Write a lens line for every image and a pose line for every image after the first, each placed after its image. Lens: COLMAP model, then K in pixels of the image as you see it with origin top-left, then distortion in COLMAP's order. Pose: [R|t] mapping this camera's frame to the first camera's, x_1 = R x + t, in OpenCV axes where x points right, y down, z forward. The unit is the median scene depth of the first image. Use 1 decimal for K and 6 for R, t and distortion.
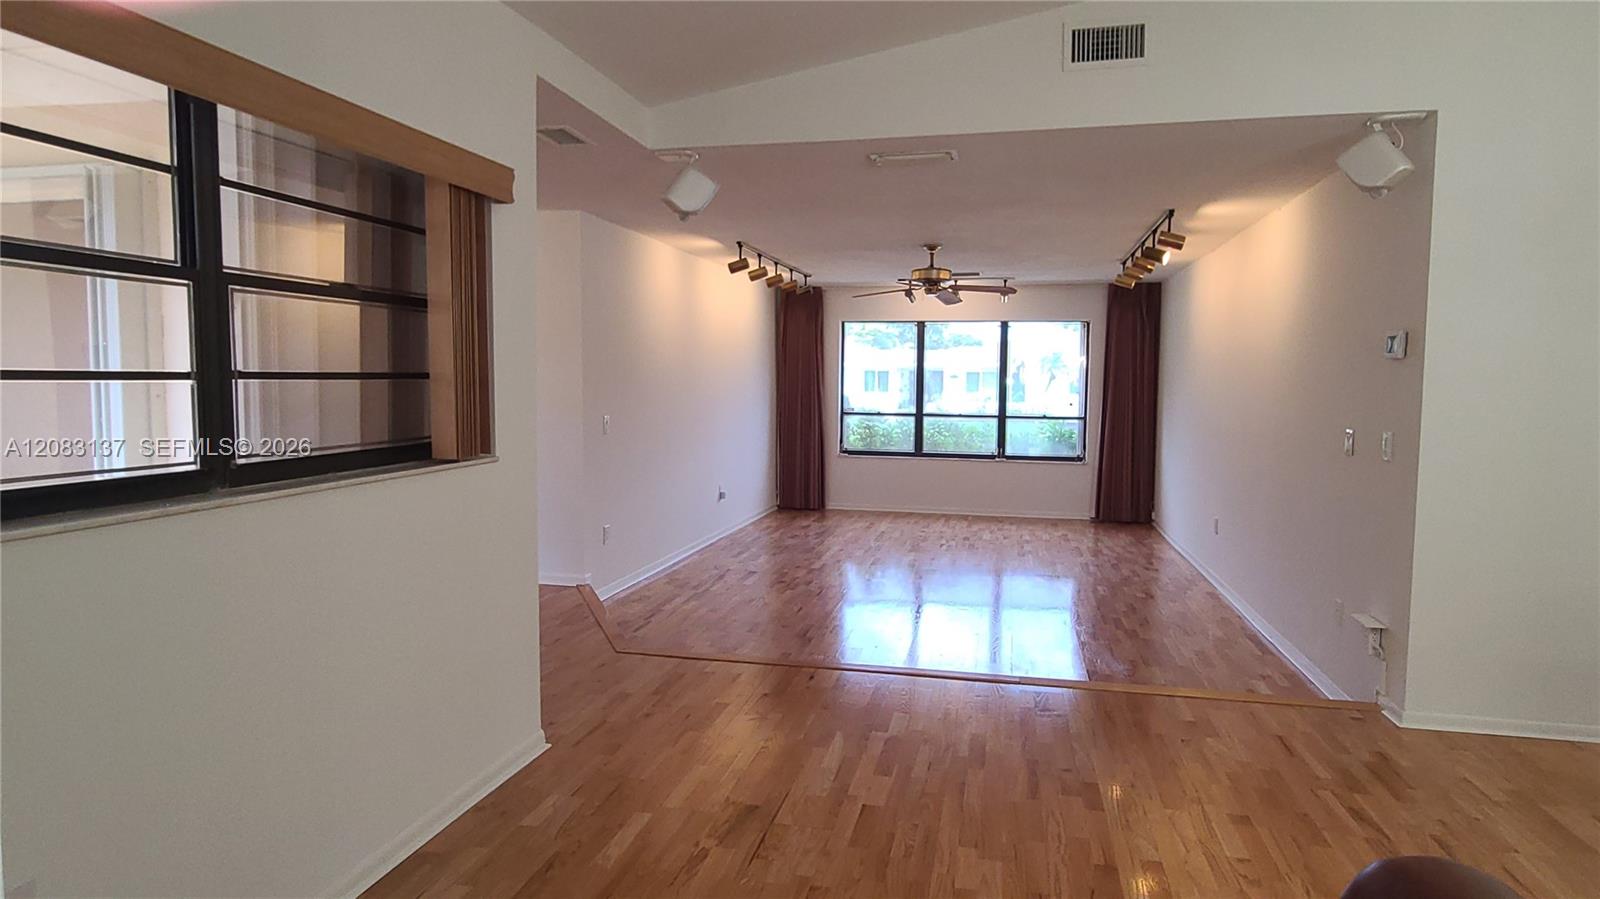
lens RADIAL K [[871.0, 0, 805.2], [0, 871.0, 452.0], [0, 0, 1]] dist [-0.002435, 0.000393]
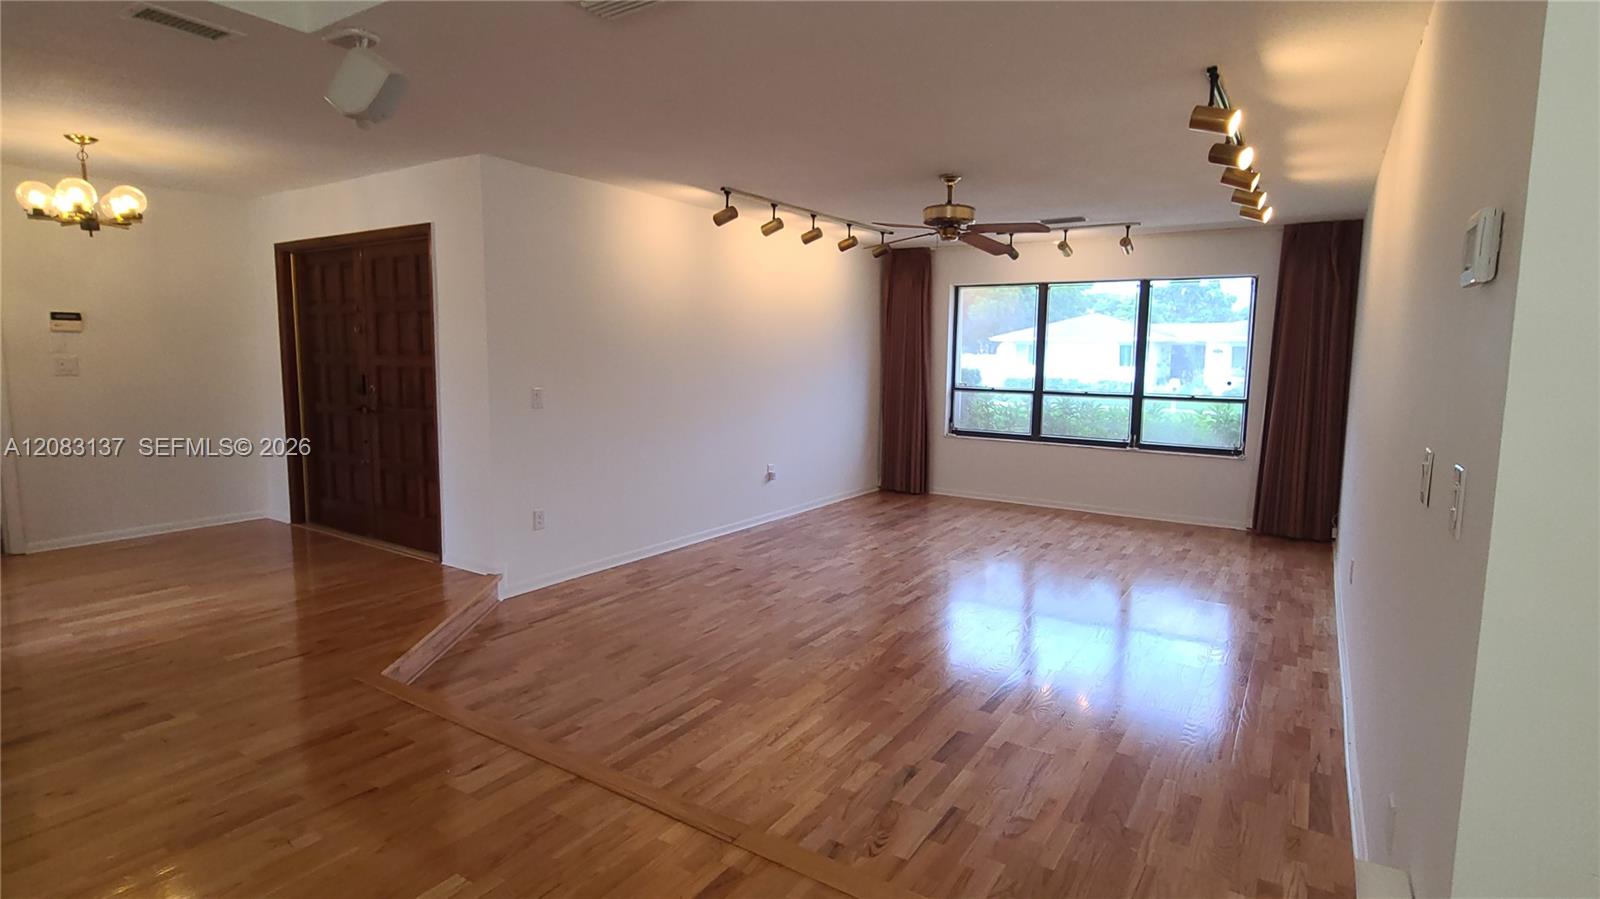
lens RADIAL K [[779.9, 0, 812.4], [0, 779.9, 442.3], [0, 0, 1]] dist [0.000975, -0.001003]
pose [[0.942170, 0.042127, -0.332478, 0.184030], [-0.032274, 0.998862, 0.035102, -0.013492], [0.333579, -0.022342, 0.942457, 0.201804]]
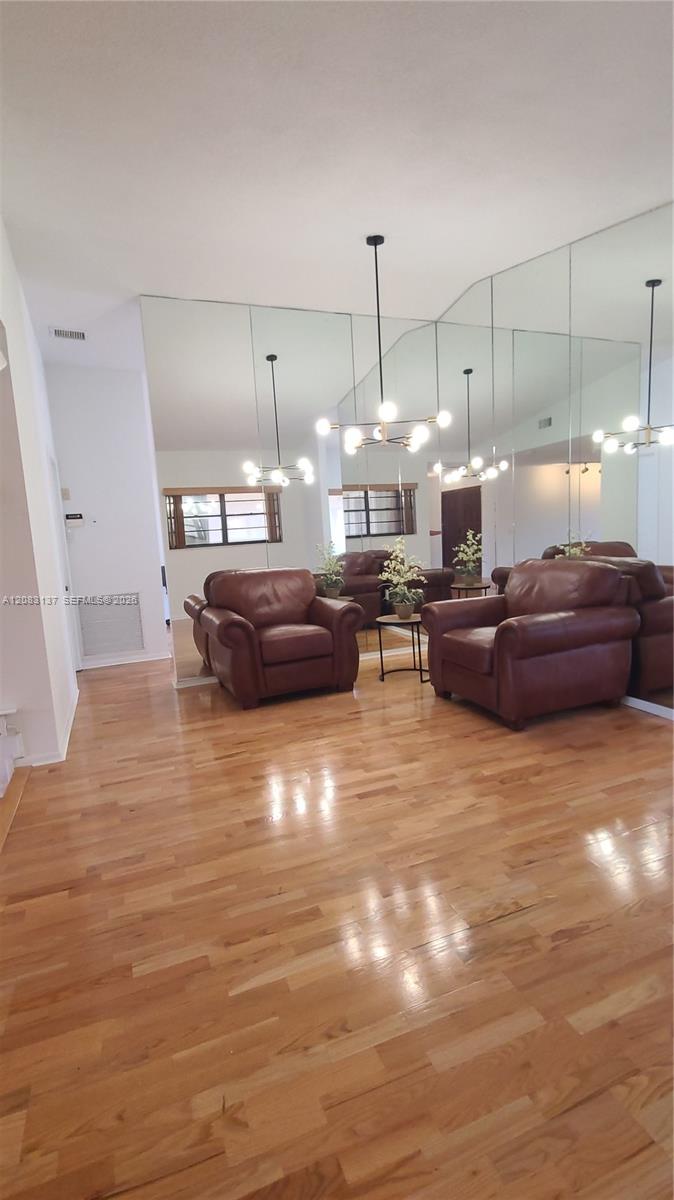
lens RADIAL K [[584.9, 0, 345.1], [0, 584.9, 602.4], [0, 0, 1]] dist [0.000975, -0.001003]
pose [[-0.570087, -0.078579, 0.817818, -0.129507], [0.114095, 0.978198, 0.173523, -0.021776], [-0.813624, 0.192233, -0.548692, 0.380451]]
